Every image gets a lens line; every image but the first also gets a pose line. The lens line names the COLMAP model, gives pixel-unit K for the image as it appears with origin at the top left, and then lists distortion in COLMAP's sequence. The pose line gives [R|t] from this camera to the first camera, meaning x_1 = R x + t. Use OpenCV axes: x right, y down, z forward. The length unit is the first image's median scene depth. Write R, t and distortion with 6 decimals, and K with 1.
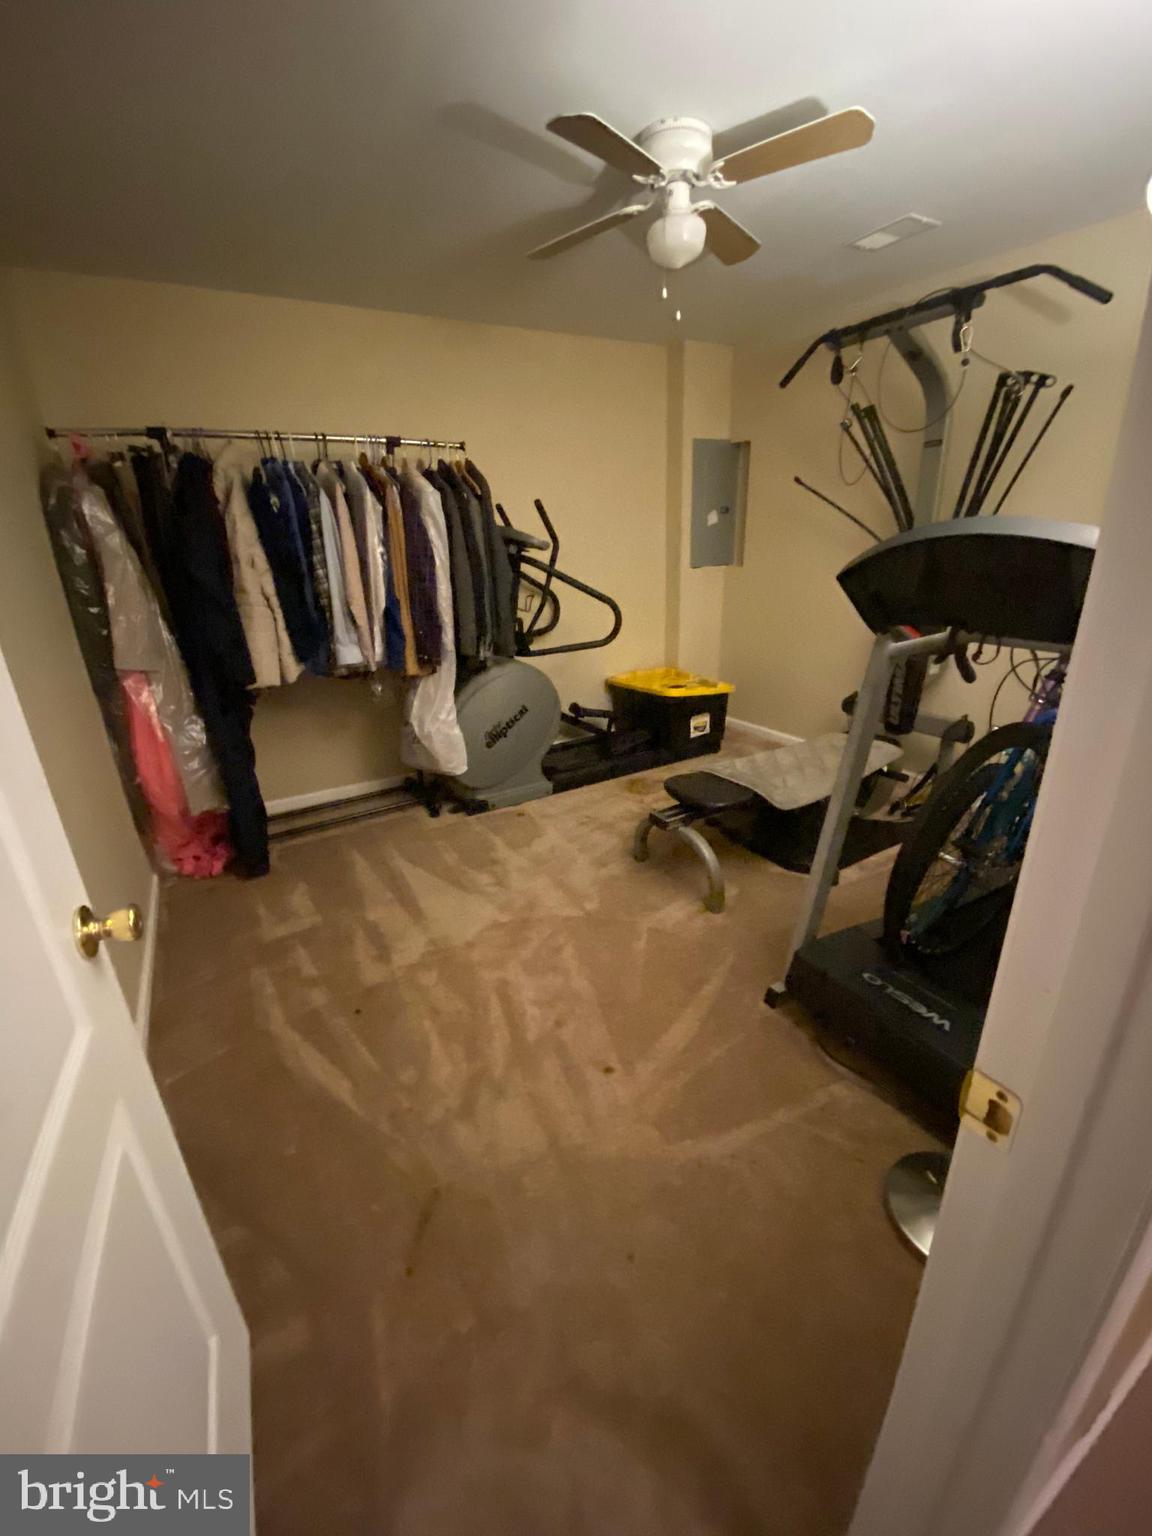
lens RADIAL K [[616.3, 0, 587.6], [0, 616.3, 772.1], [0, 0, 1]] dist [0.036138, -0.026044]
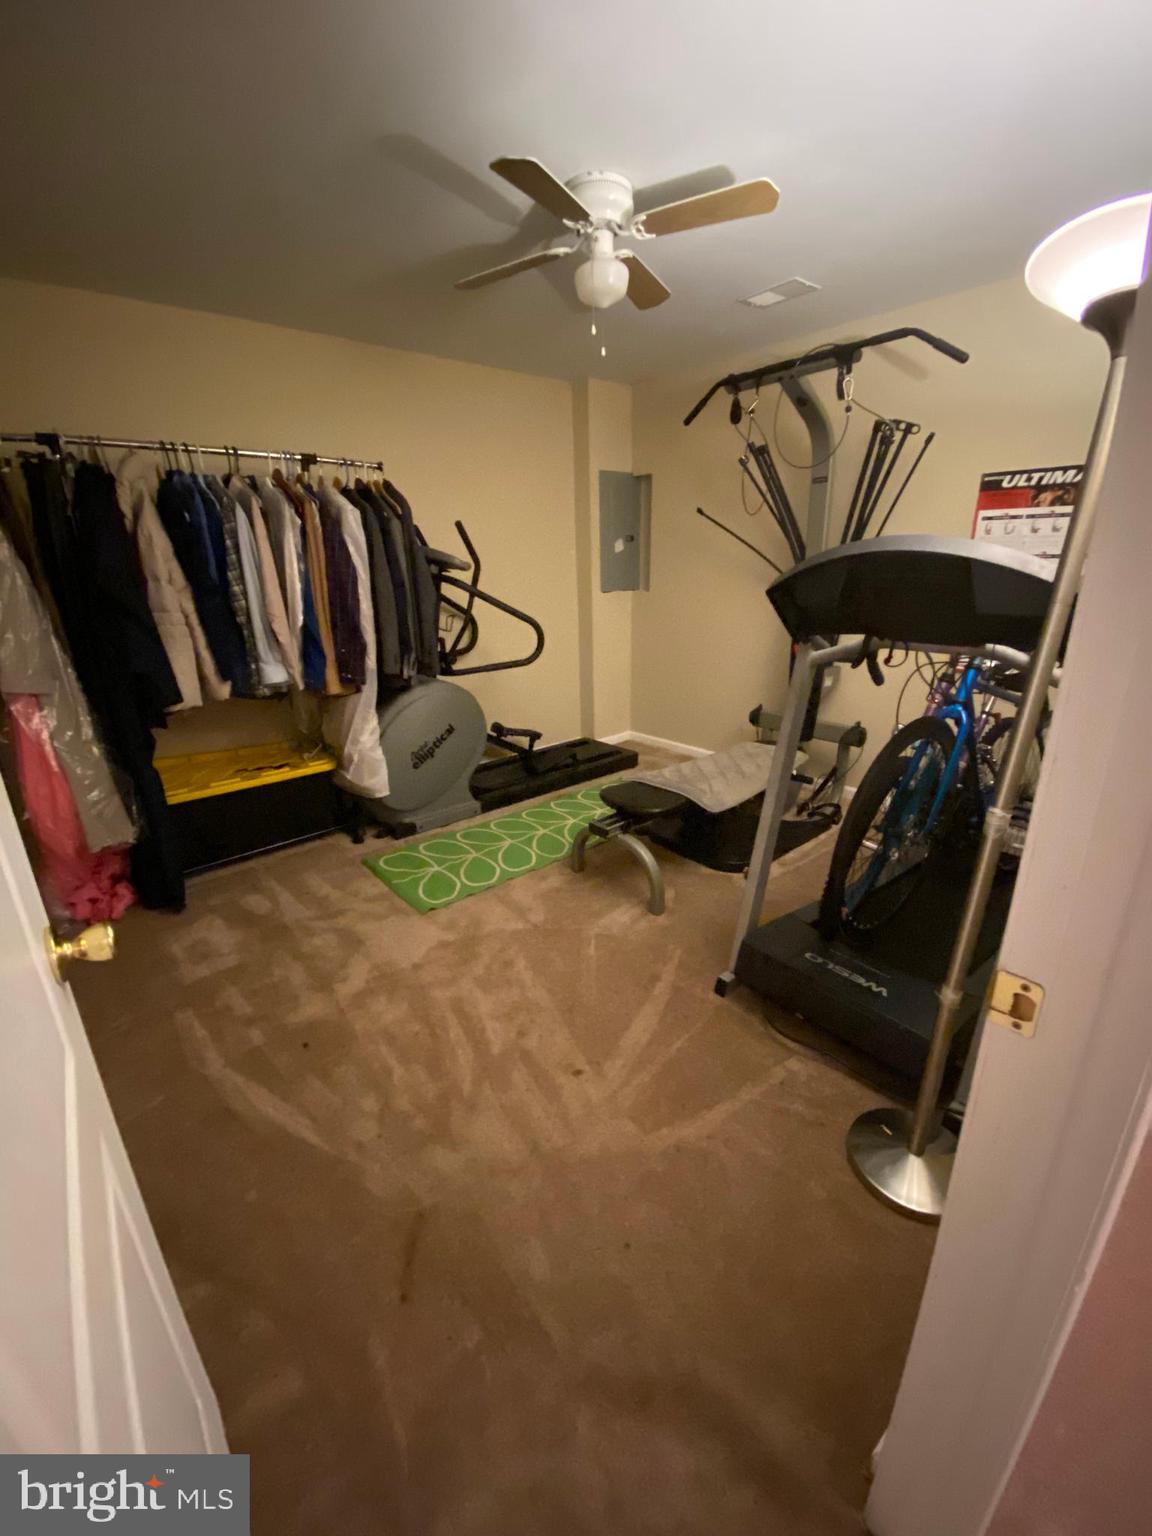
lens RADIAL K [[615.9, 0, 580.5], [0, 615.9, 774.8], [0, 0, 1]] dist [0.039733, -0.030129]
pose [[0.986441, -0.040411, 0.159063, -0.075035], [0.046896, 0.998206, -0.037231, 0.024807], [-0.157273, 0.044185, 0.986566, -0.013823]]
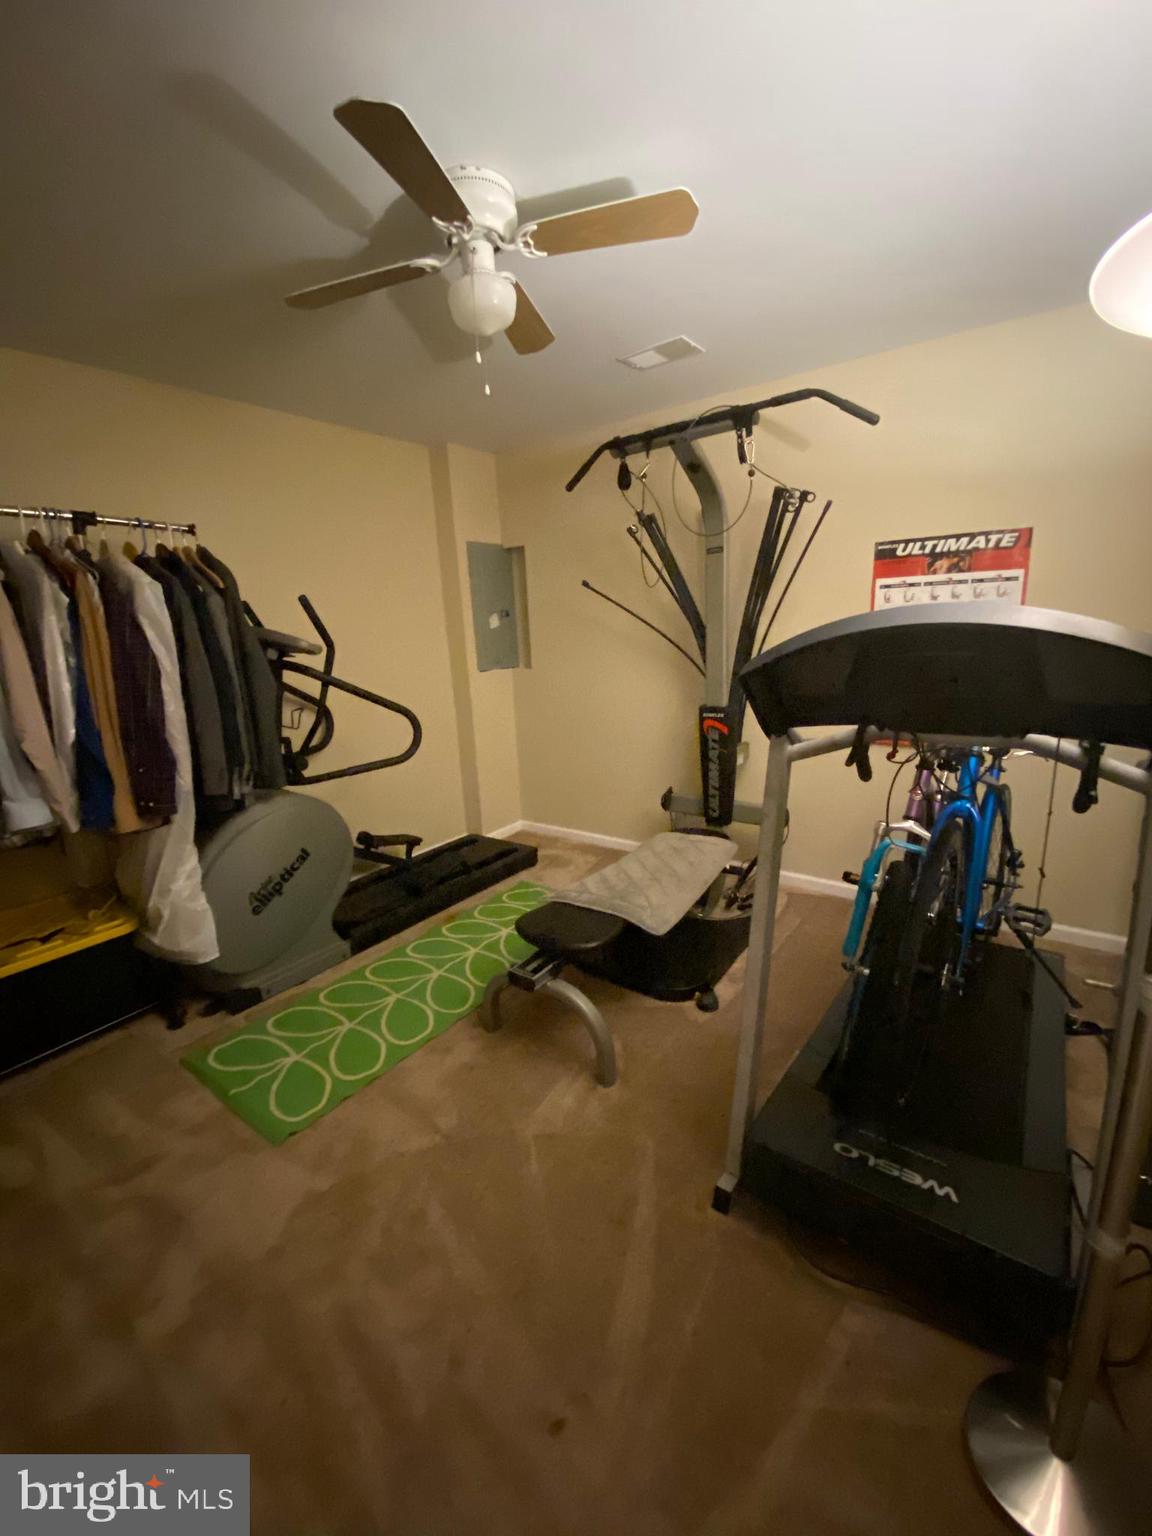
lens RADIAL K [[611.5, 0, 570.3], [0, 611.5, 772.1], [0, 0, 1]] dist [0.035768, -0.029401]
pose [[0.926050, -0.093938, 0.365524, -0.088499], [0.149479, 0.980615, -0.126688, -0.073236], [-0.346537, 0.171958, 0.922140, 0.215302]]
